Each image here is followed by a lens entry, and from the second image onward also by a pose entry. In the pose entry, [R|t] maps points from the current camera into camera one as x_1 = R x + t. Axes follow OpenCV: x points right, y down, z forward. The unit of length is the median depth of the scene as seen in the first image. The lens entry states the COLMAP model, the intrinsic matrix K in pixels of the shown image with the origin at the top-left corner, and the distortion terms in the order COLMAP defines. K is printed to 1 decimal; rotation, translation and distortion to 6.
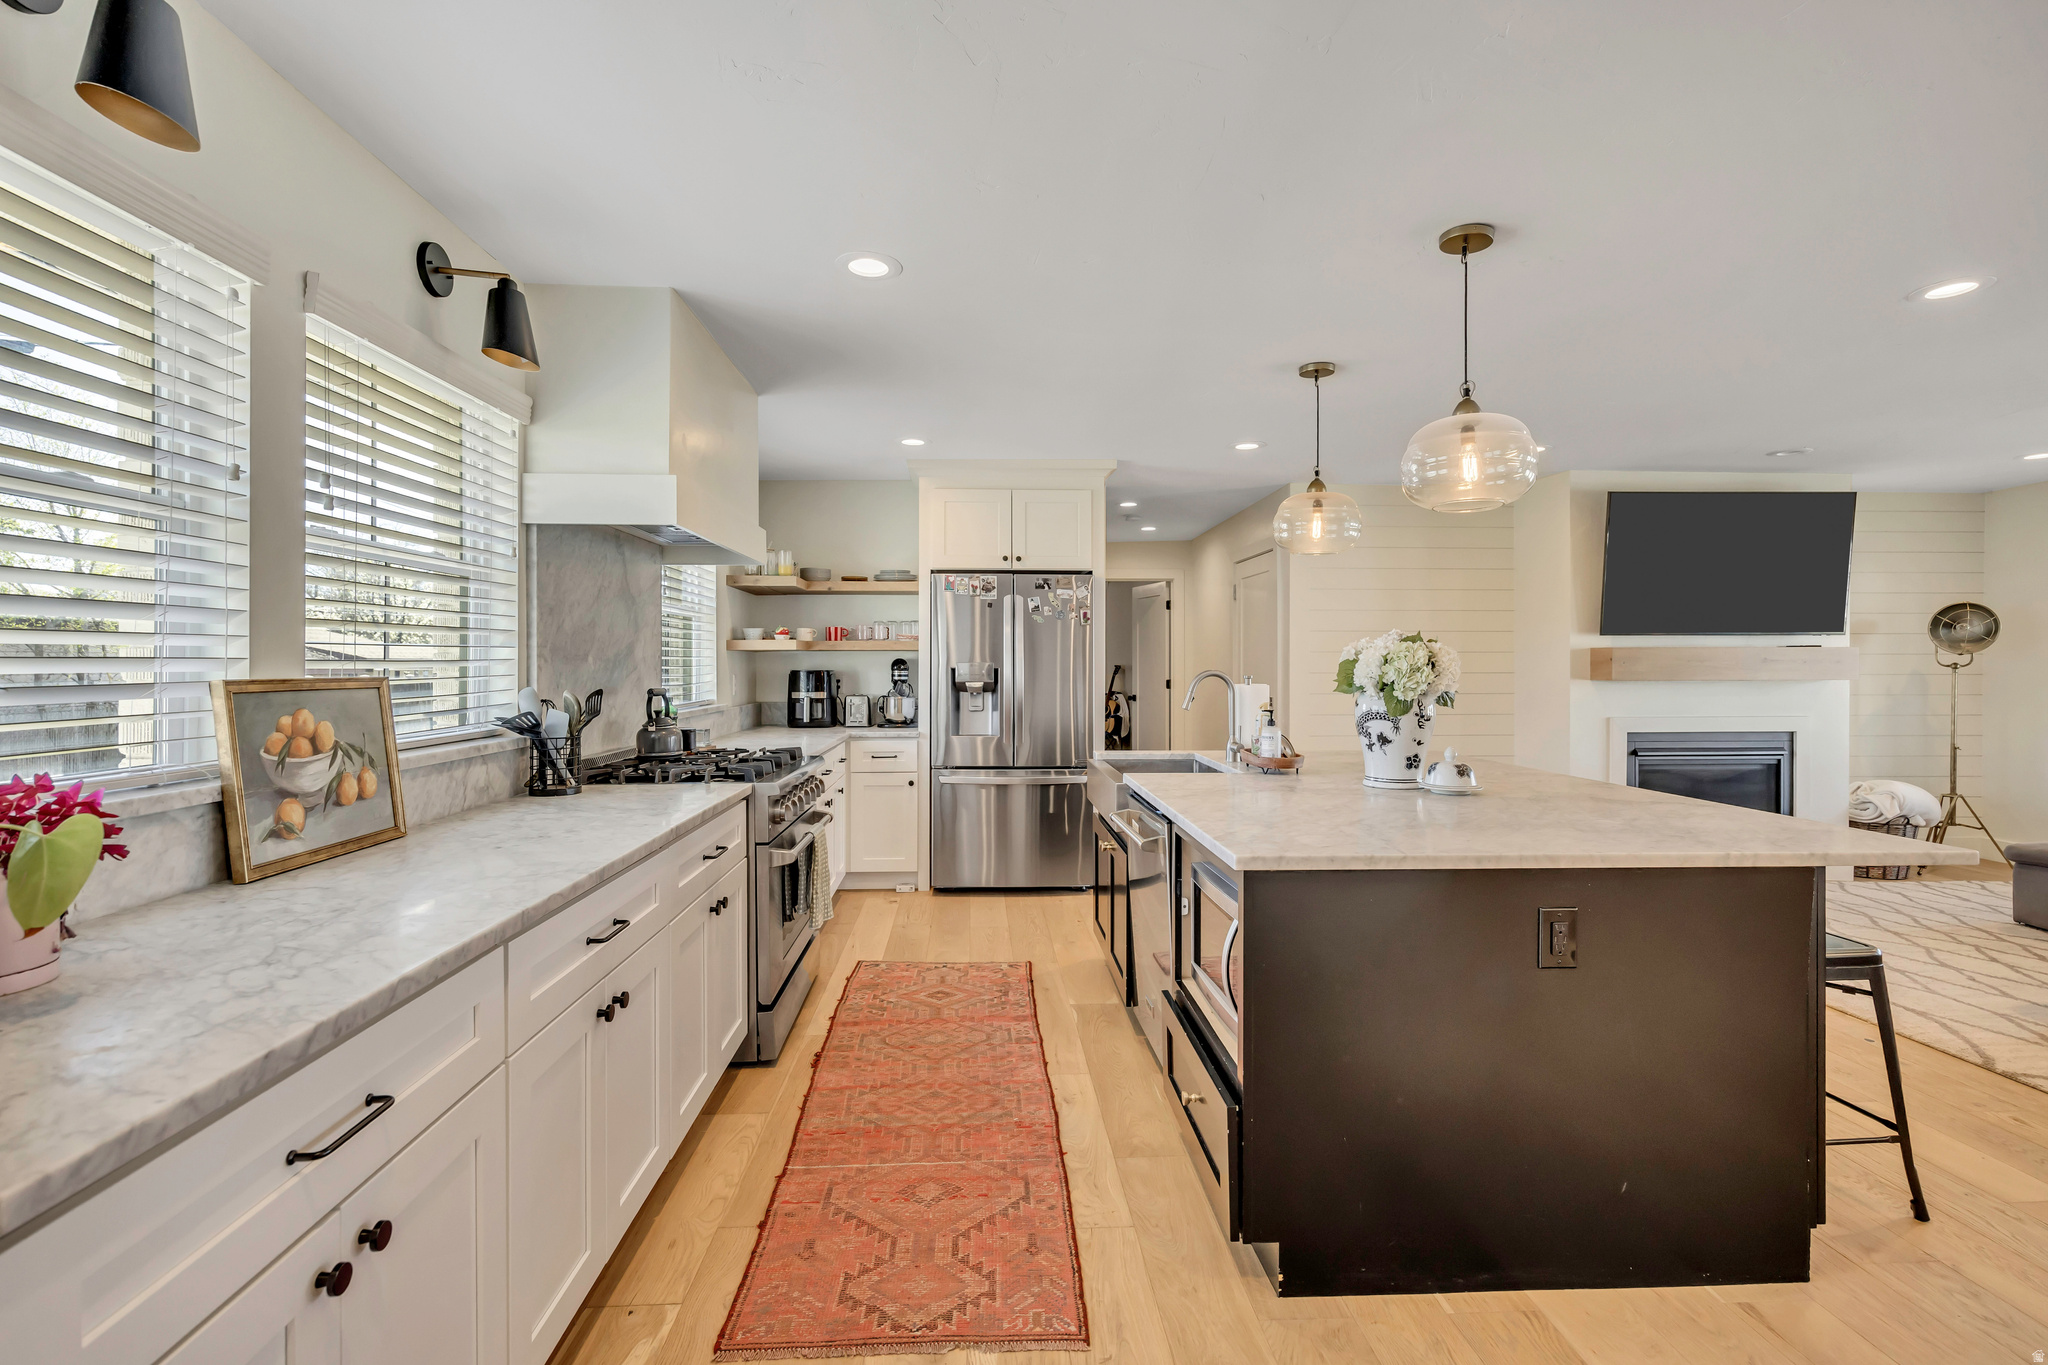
lens RADIAL K [[927.9, 0, 1023.1], [0, 927.9, 670.5], [0, 0, 1]] dist [-0.004267, 0.002732]
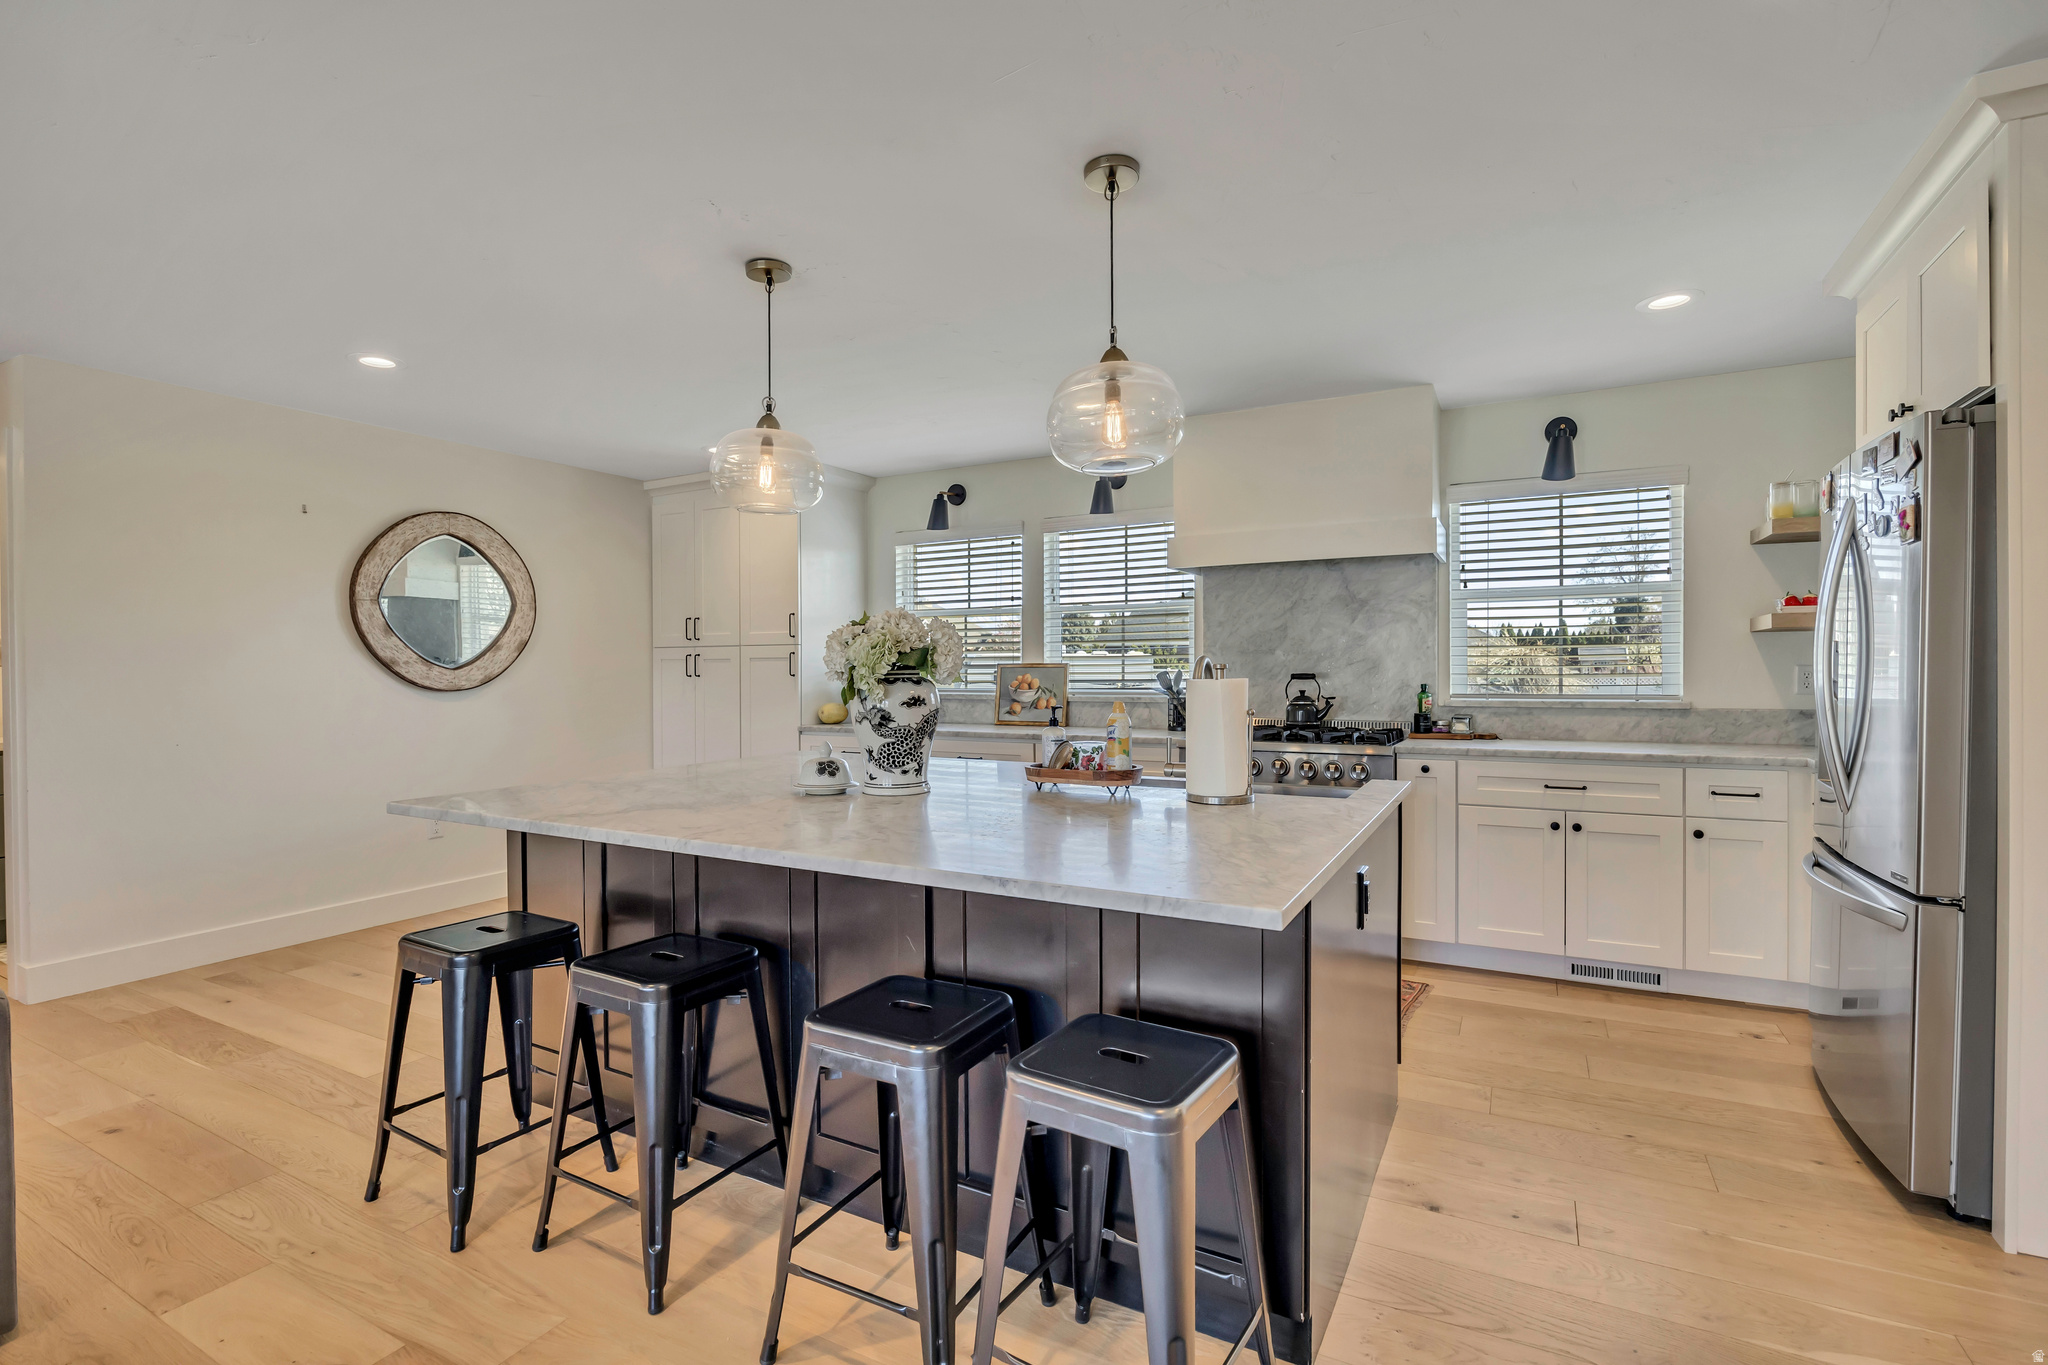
lens RADIAL K [[927.9, 0, 1036.0], [0, 927.9, 684.9], [0, 0, 1]] dist [-0.004267, 0.002732]
pose [[-0.520122, 0.020009, -0.853858, 1.097530], [0.001066, 0.999740, 0.022778, 0.005984], [0.854091, 0.010937, -0.520008, 1.618222]]
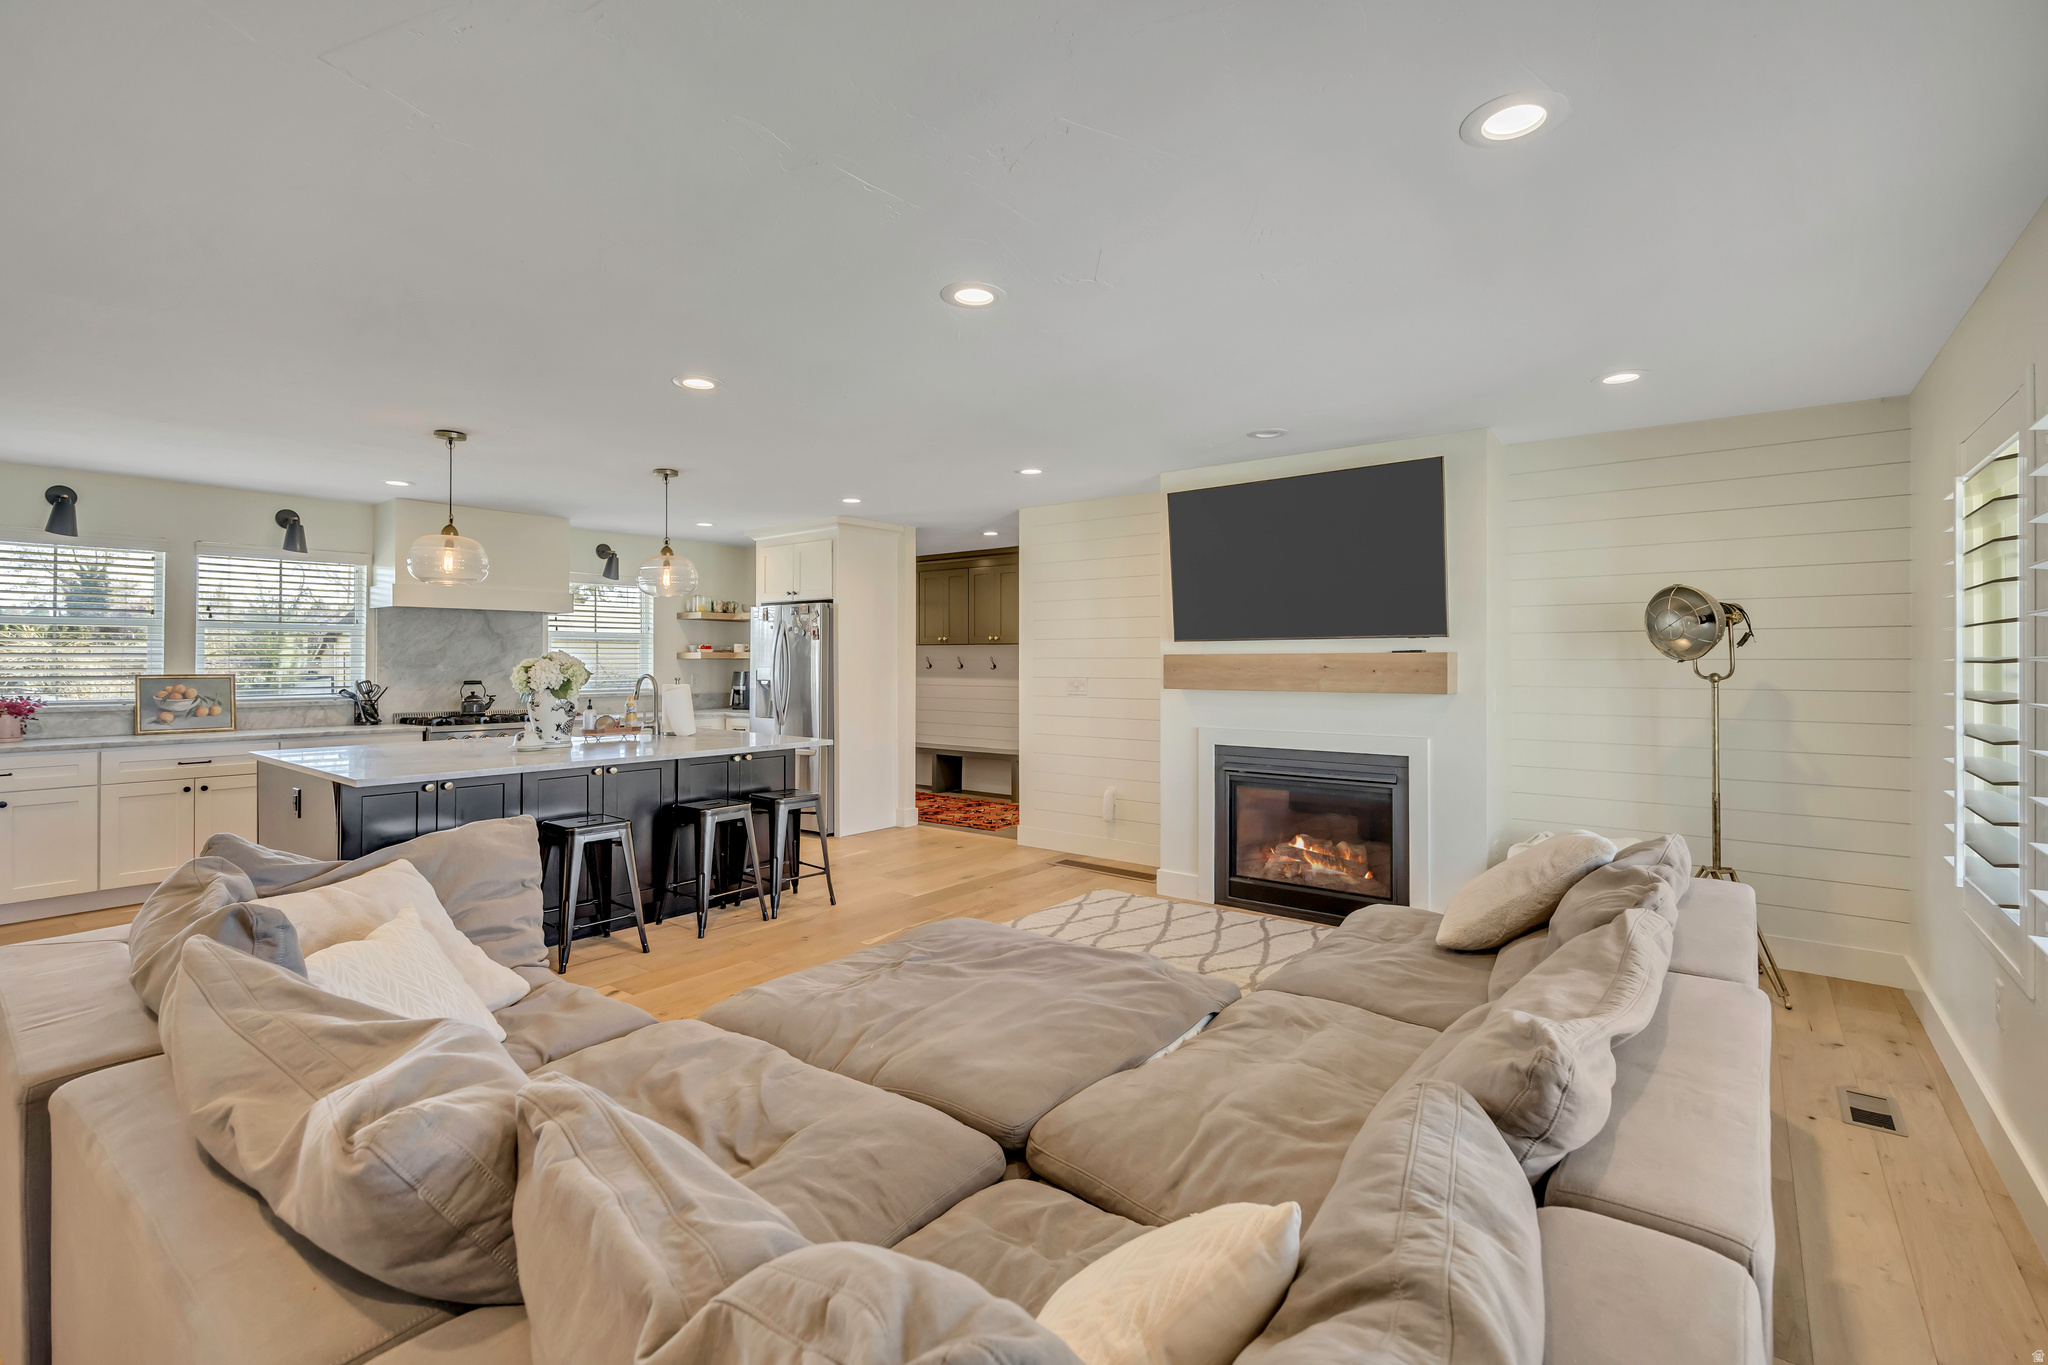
lens RADIAL K [[927.9, 0, 1028.4], [0, 927.9, 656.4], [0, 0, 1]] dist [-0.004267, 0.002732]
pose [[0.753310, -0.003582, -0.657656, 2.178759], [-0.005084, 0.999924, -0.011270, -0.020245], [0.657646, 0.011833, 0.753234, 0.331927]]
